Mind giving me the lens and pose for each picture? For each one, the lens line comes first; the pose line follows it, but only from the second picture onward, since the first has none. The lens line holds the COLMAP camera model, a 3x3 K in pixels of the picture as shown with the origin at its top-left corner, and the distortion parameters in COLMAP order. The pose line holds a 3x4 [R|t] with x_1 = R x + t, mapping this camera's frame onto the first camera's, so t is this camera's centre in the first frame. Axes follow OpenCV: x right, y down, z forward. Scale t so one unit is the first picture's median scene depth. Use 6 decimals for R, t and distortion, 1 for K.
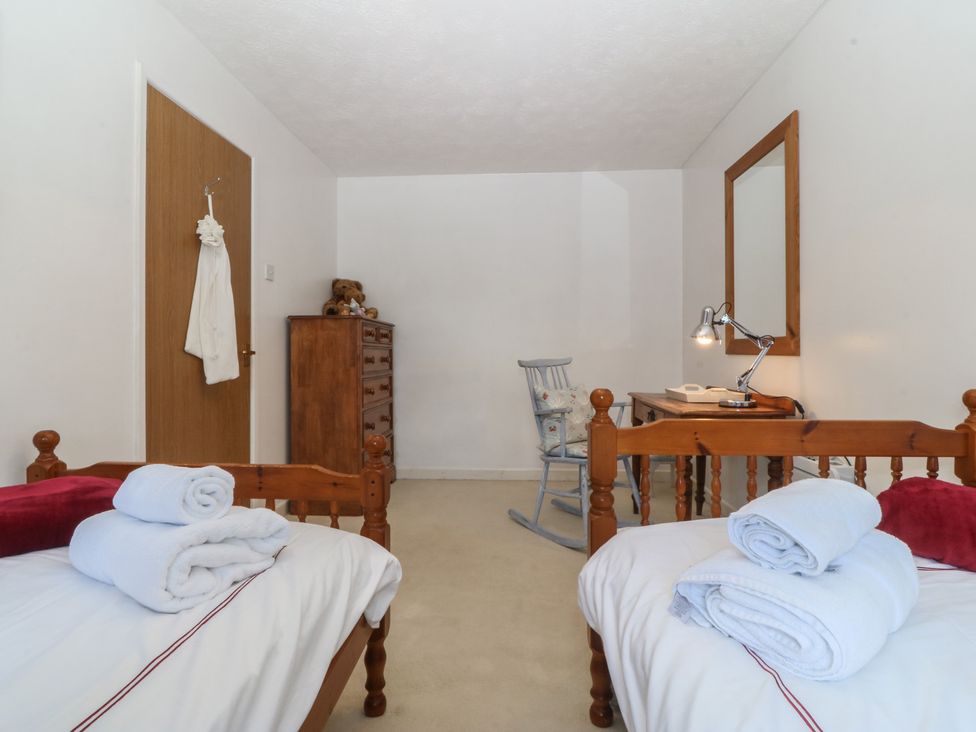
lens RADIAL K [[518.9, 0, 488.3], [0, 518.9, 351.2], [0, 0, 1]] dist [-0.001137, -0.010490]
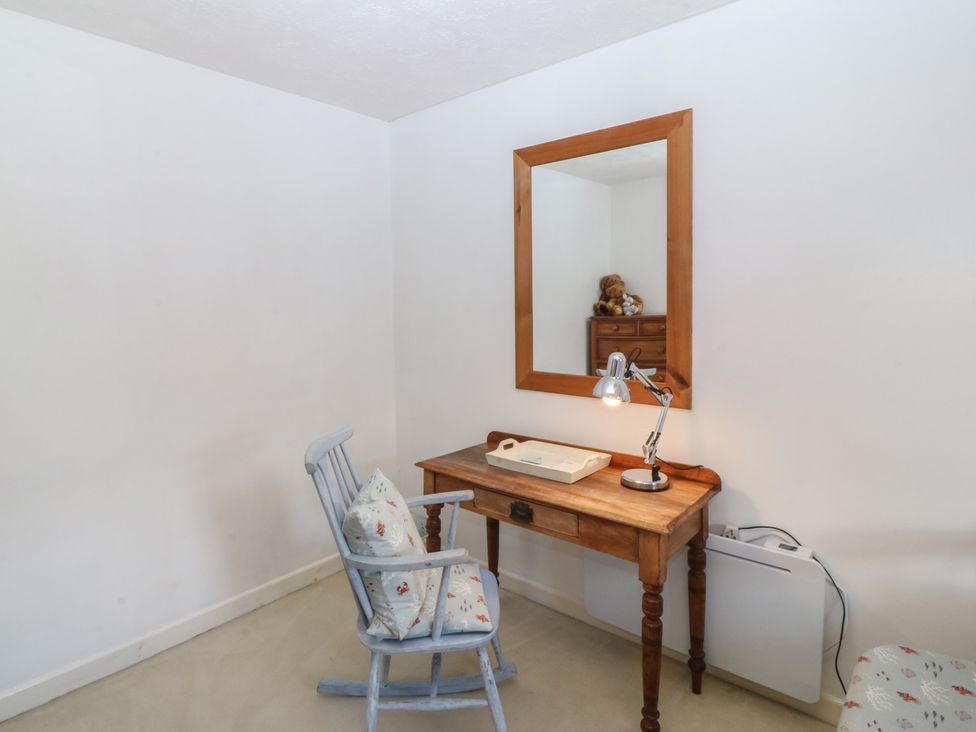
lens RADIAL K [[563.0, 0, 486.2], [0, 563.0, 331.3], [0, 0, 1]] dist [-0.000826, -0.000452]
pose [[0.621095, -0.039425, 0.782743, -0.258799], [0.005675, 0.998934, 0.045811, -0.136157], [-0.783715, -0.024011, 0.620656, 0.586895]]
